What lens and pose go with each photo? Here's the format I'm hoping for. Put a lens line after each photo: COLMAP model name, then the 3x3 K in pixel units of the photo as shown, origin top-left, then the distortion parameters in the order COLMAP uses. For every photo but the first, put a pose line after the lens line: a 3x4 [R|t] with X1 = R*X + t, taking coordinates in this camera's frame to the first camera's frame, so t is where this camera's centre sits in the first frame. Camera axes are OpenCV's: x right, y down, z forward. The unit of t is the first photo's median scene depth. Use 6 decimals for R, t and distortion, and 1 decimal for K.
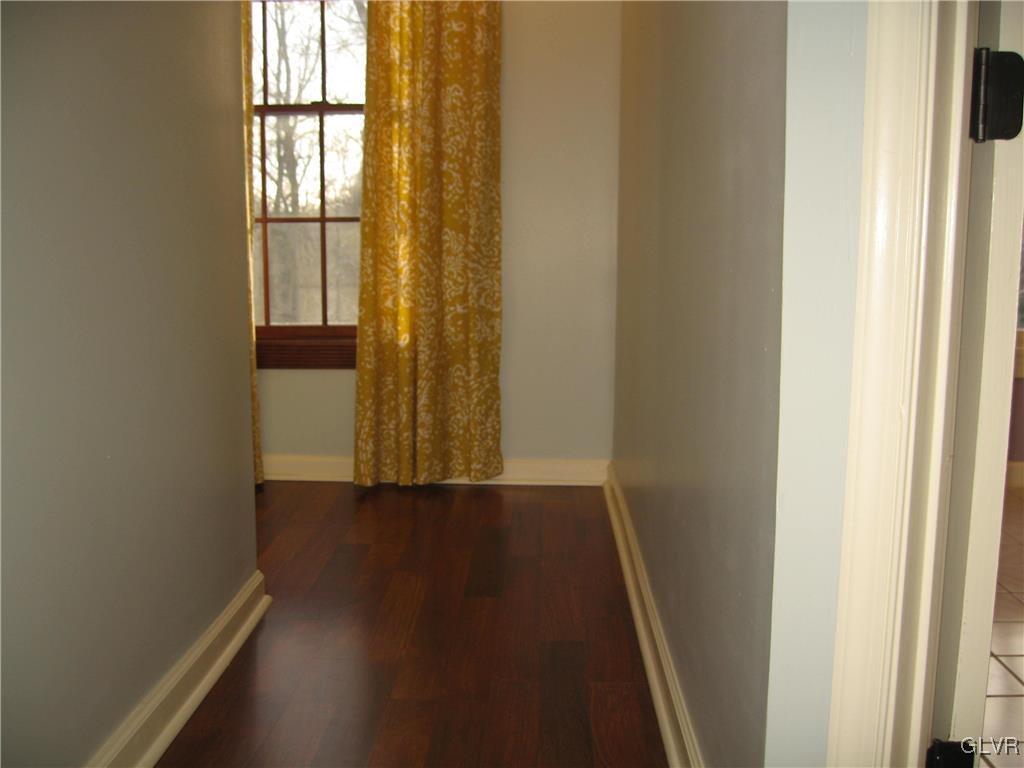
lens RADIAL K [[1105.3, 0, 512.0], [0, 1105.3, 384.0], [0, 0, 1]] dist [-0.119648, 0.037237]
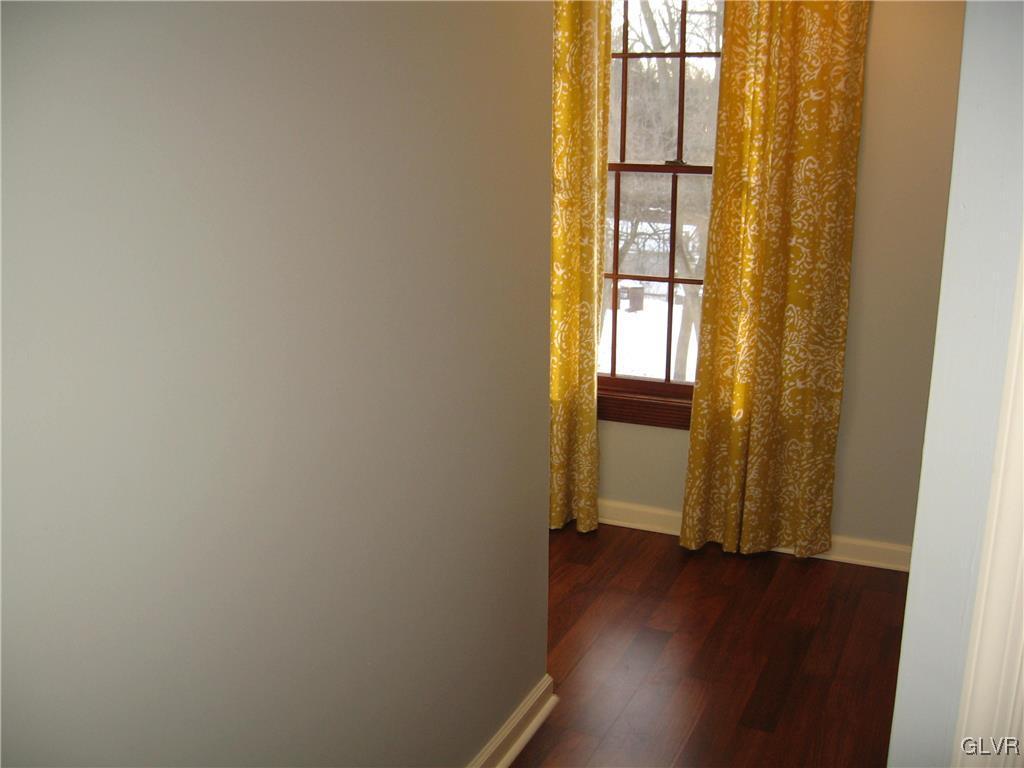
lens RADIAL K [[1105.3, 0, 512.0], [0, 1105.3, 384.0], [0, 0, 1]] dist [-0.119648, 0.037237]
pose [[0.923230, 0.097317, -0.371720, 0.080767], [-0.054767, 0.990847, 0.123382, -0.178923], [0.380325, -0.093552, 0.920109, 0.006938]]
